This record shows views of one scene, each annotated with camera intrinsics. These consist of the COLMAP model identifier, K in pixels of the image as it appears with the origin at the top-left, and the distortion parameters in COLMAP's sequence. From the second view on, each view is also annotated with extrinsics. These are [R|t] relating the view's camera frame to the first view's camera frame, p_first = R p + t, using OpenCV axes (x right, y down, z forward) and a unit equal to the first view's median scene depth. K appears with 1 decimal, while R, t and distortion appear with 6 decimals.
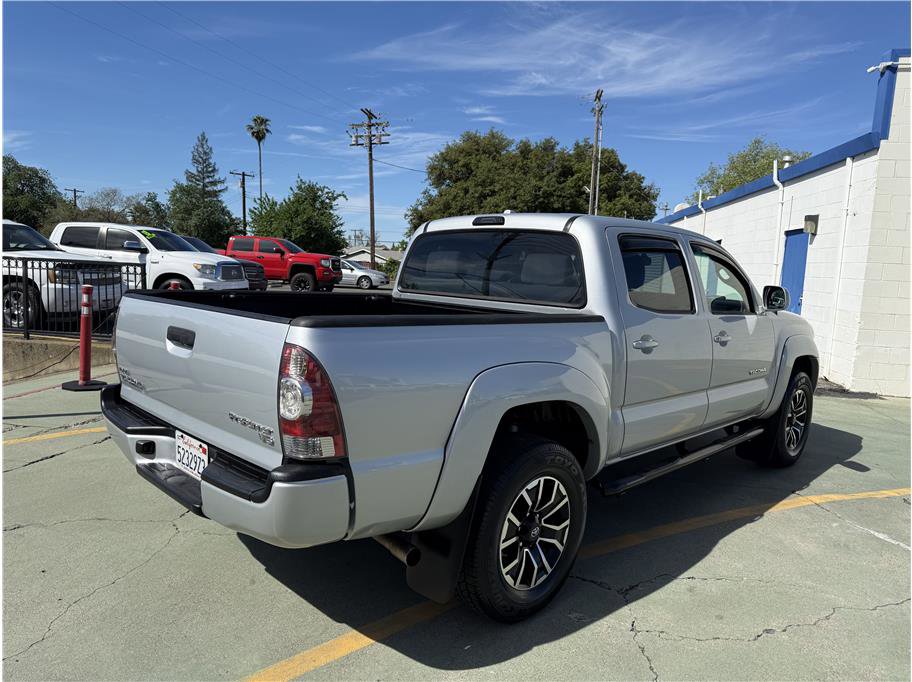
lens RADIAL K [[641.6, 0, 454.8], [0, 641.6, 348.1], [0, 0, 1]] dist [0.028960, -0.034043]
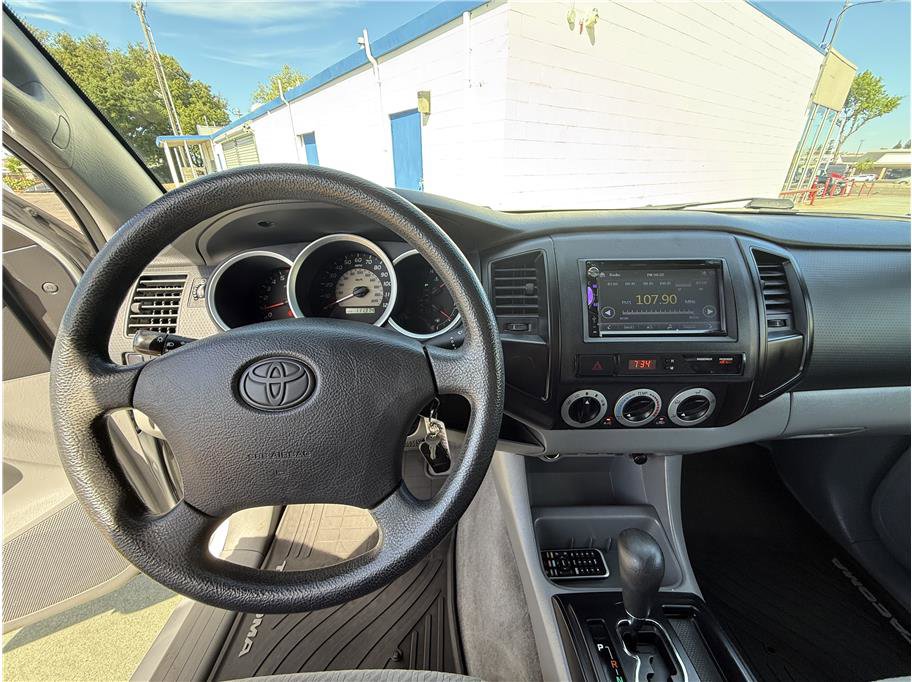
lens RADIAL K [[367.0, 0, 456.8], [0, 367.0, 347.2], [0, 0, 1]] dist [-0.009779, 0.001161]
pose [[0.703600, -0.356783, 0.614535, 0.022355], [0.132144, 0.915425, 0.380177, -0.011377], [-0.698202, -0.186285, 0.691240, 0.108647]]
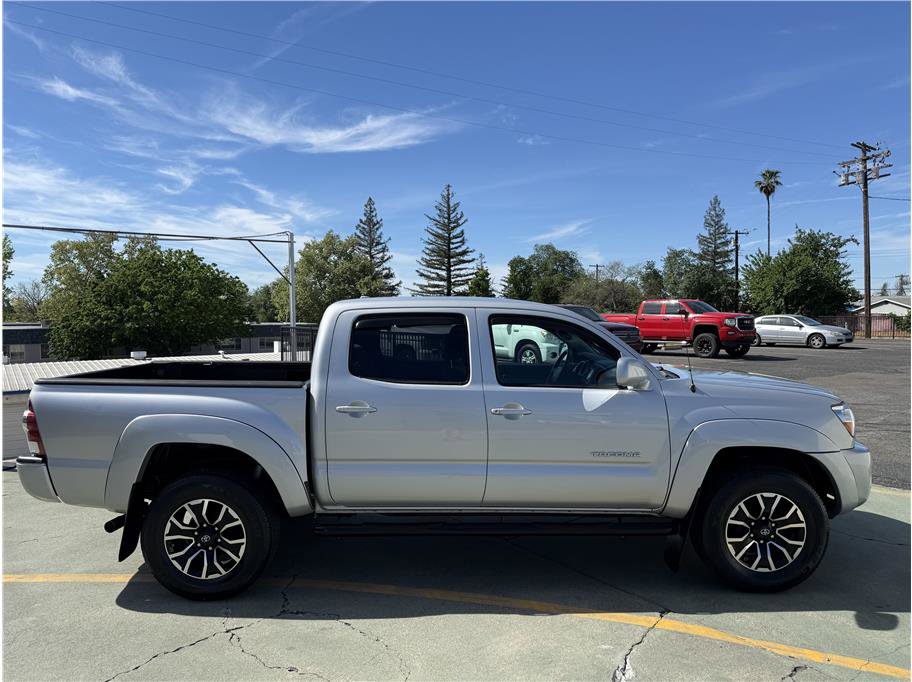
lens RADIAL K [[641.6, 0, 457.2], [0, 641.6, 348.5], [0, 0, 1]] dist [0.028960, -0.034043]
pose [[0.707229, -0.009970, -0.706914, 0.092766], [-0.053606, 0.996266, -0.067680, -0.003681], [0.704949, 0.085760, 0.704054, 0.022401]]
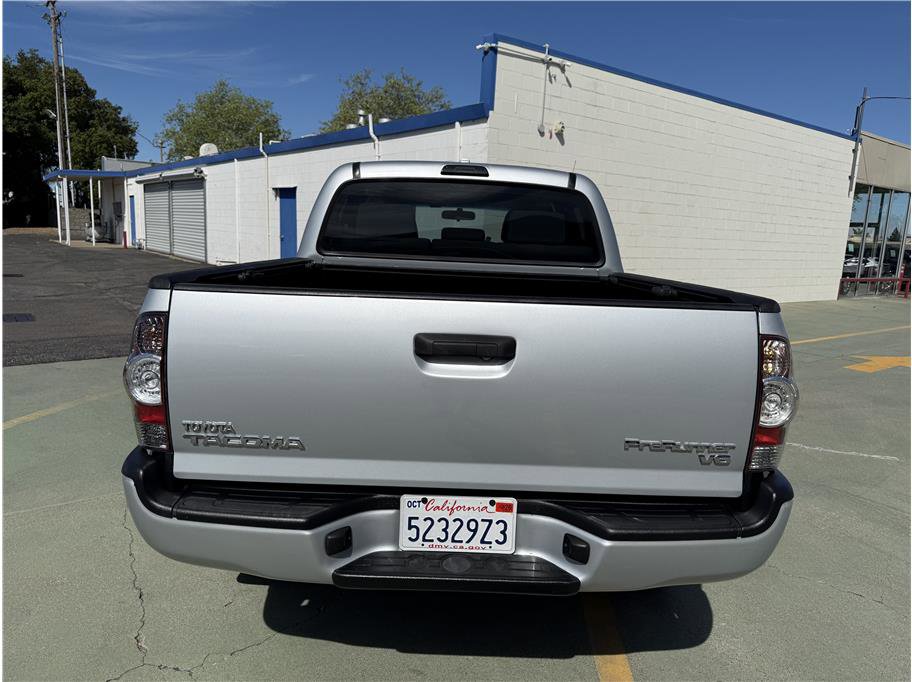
lens RADIAL K [[641.6, 0, 459.9], [0, 641.6, 346.8], [0, 0, 1]] dist [0.028960, -0.034043]
pose [[0.704329, -0.136779, 0.696572, -0.048724], [0.077396, 0.990208, 0.116180, -0.005152], [-0.705642, -0.027917, 0.708019, 0.031084]]
